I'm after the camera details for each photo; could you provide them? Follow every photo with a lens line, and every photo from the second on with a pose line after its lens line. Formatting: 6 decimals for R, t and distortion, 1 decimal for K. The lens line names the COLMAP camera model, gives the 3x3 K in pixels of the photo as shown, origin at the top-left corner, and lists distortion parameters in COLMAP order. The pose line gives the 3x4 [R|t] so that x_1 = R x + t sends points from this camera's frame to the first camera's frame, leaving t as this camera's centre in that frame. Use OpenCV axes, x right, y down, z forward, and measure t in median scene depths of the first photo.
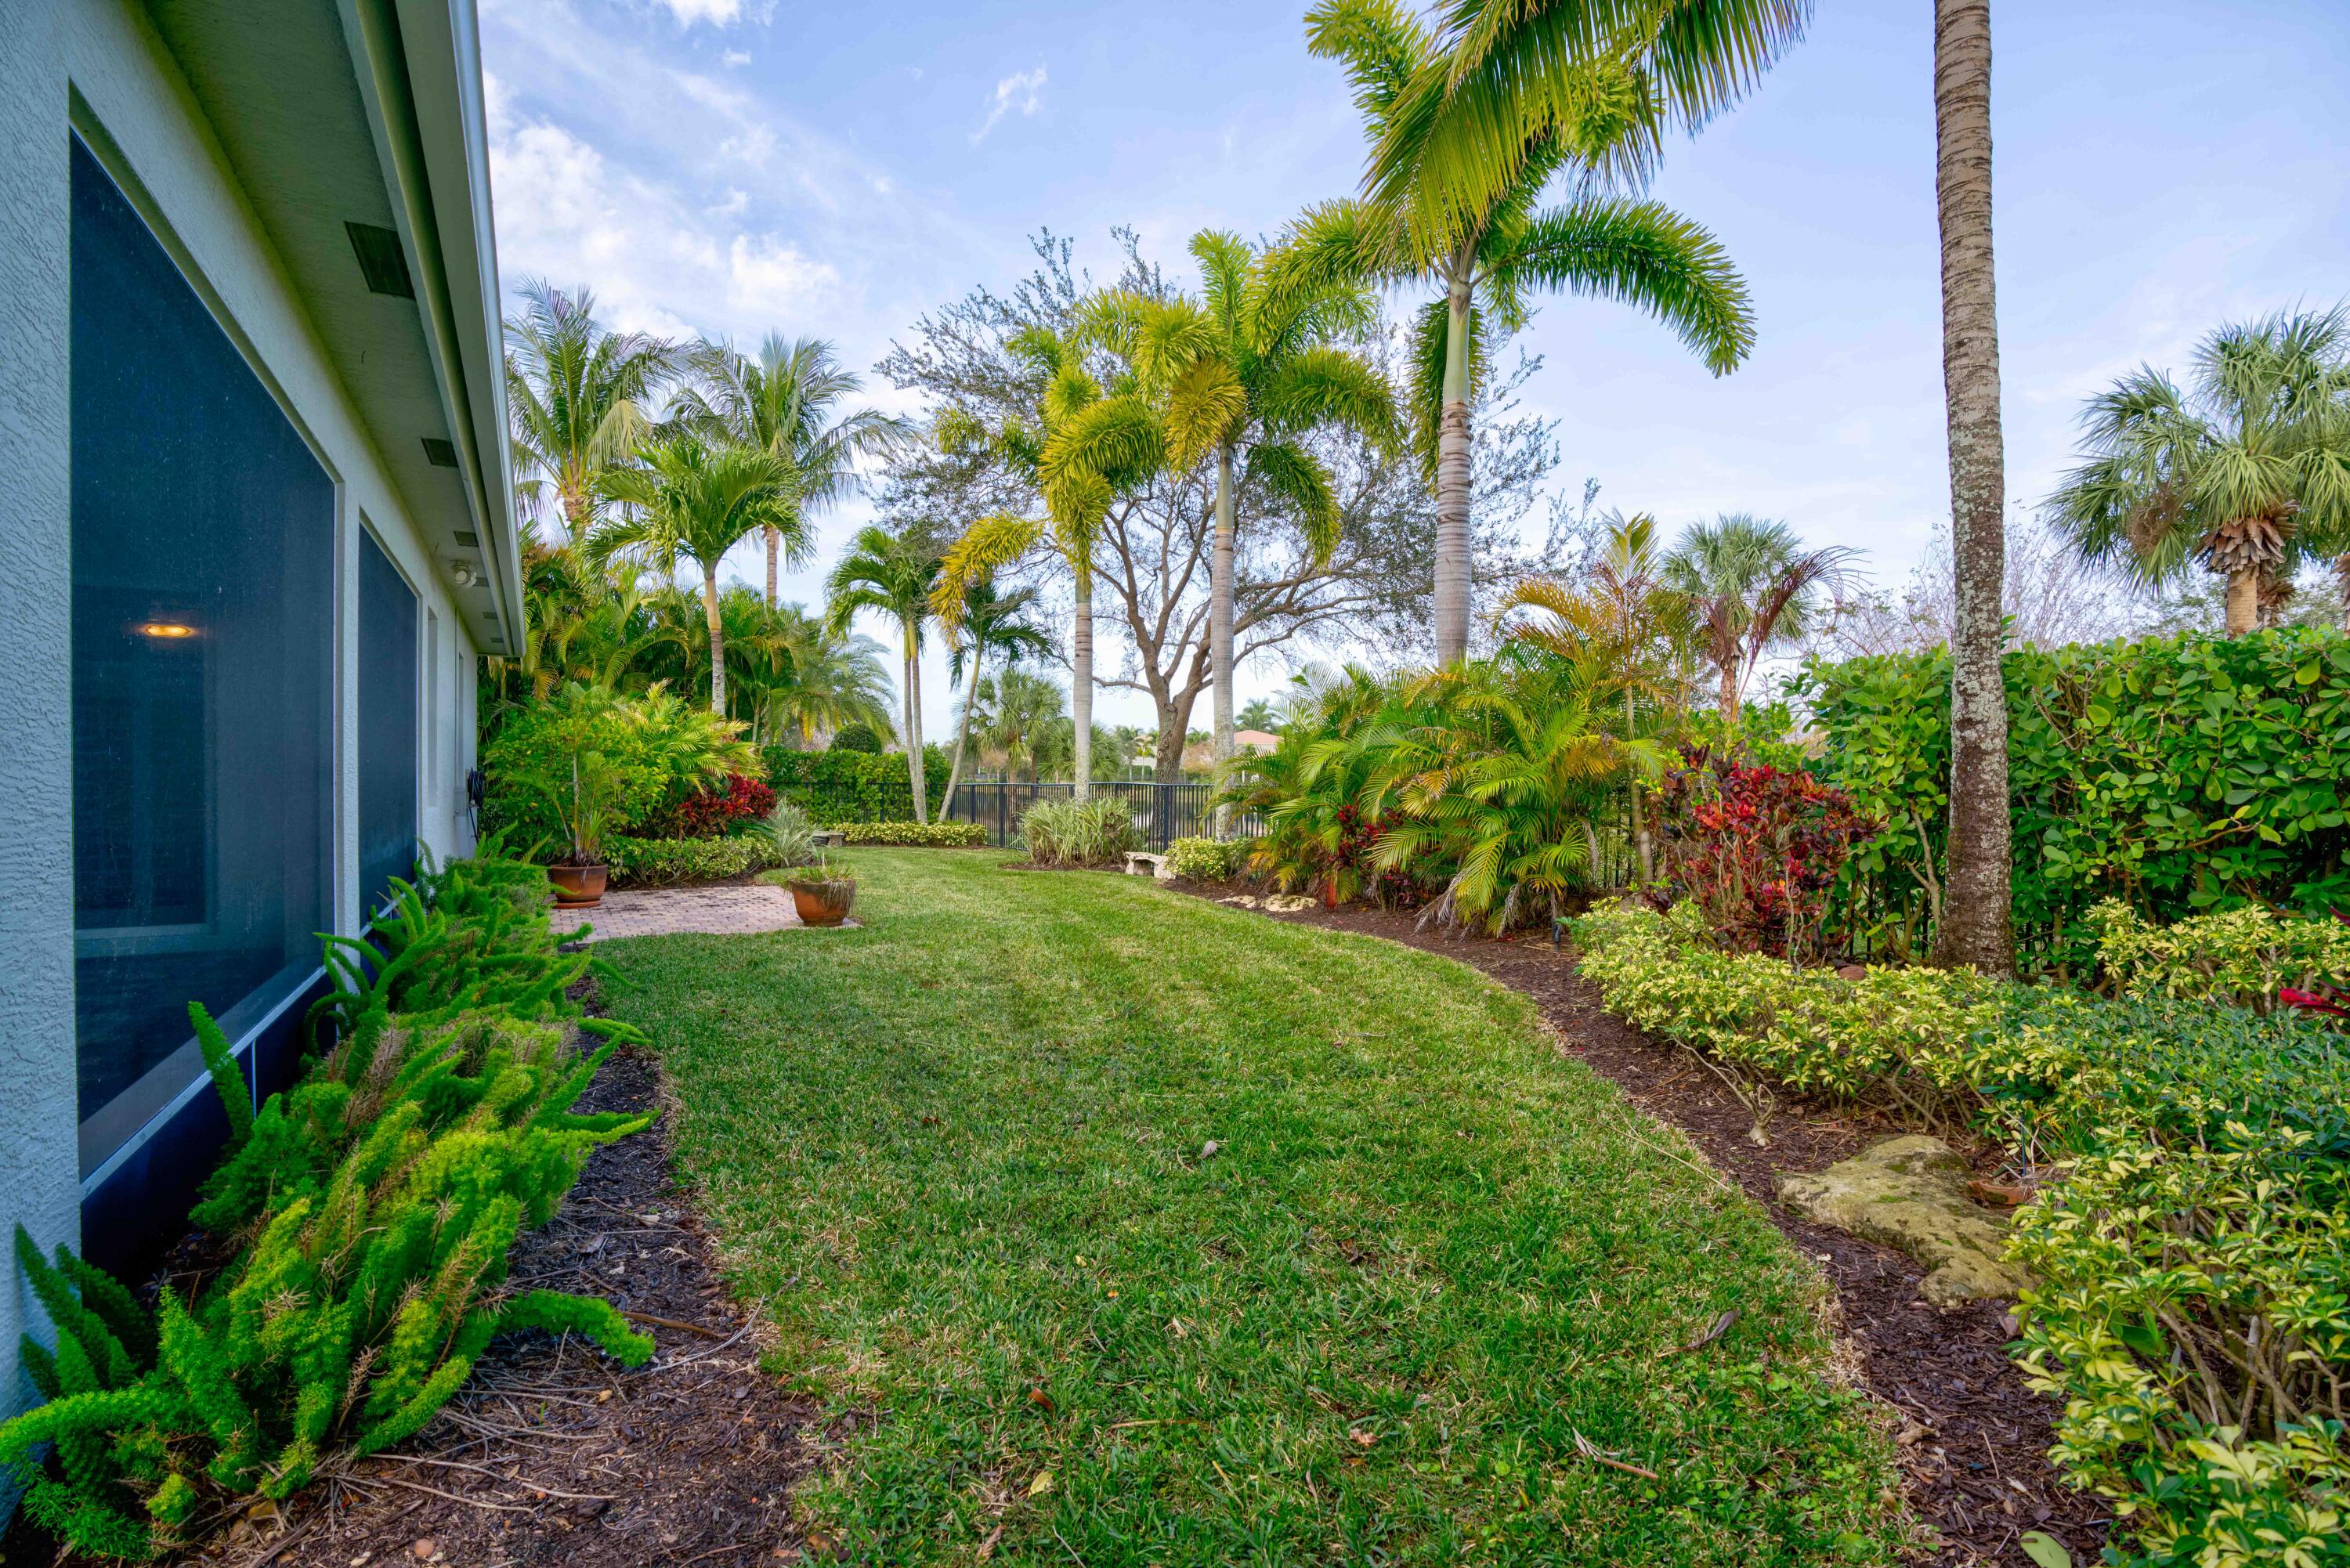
lens RADIAL K [[1085.4, 0, 1162.2], [0, 1085.4, 790.3], [0, 0, 1]] dist [-0.055896, 0.024290]
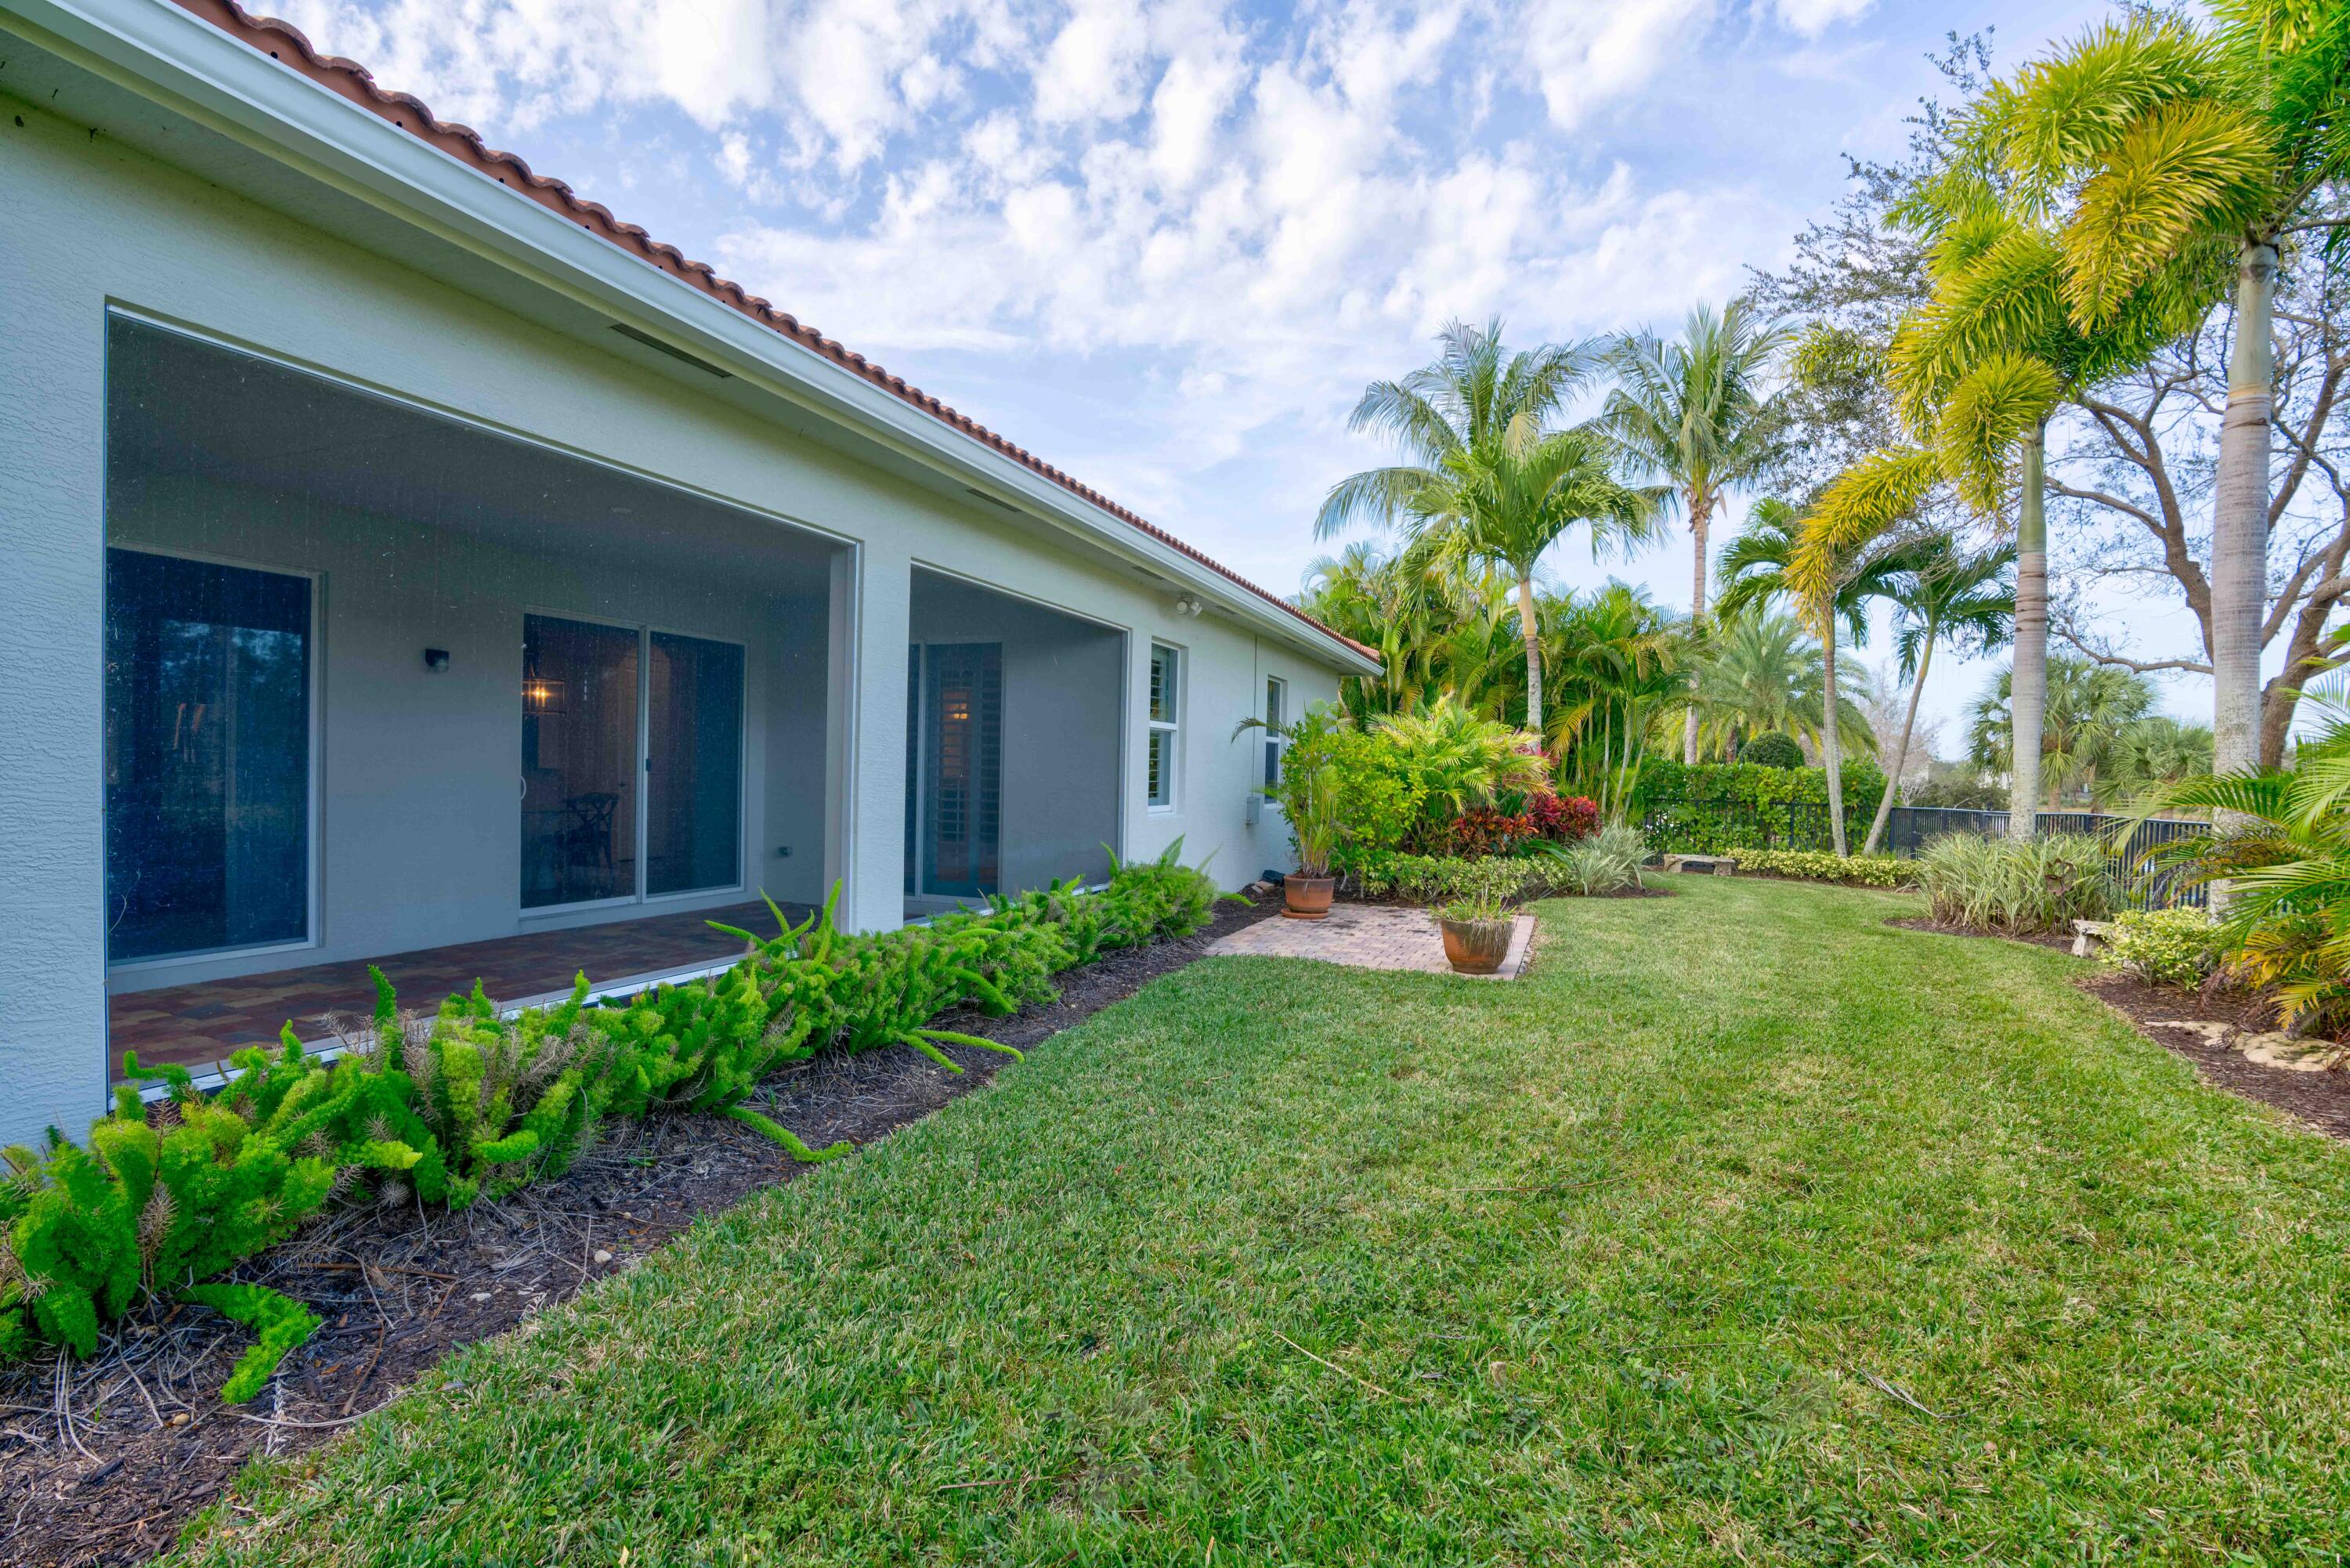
lens RADIAL K [[1085.4, 0, 1162.2], [0, 1085.4, 790.3], [0, 0, 1]] dist [-0.055896, 0.024290]
pose [[0.631815, 0.018775, -0.774892, 0.085178], [-0.026964, 0.999634, 0.002235, -0.006416], [0.774650, 0.019481, 0.632090, 0.122326]]
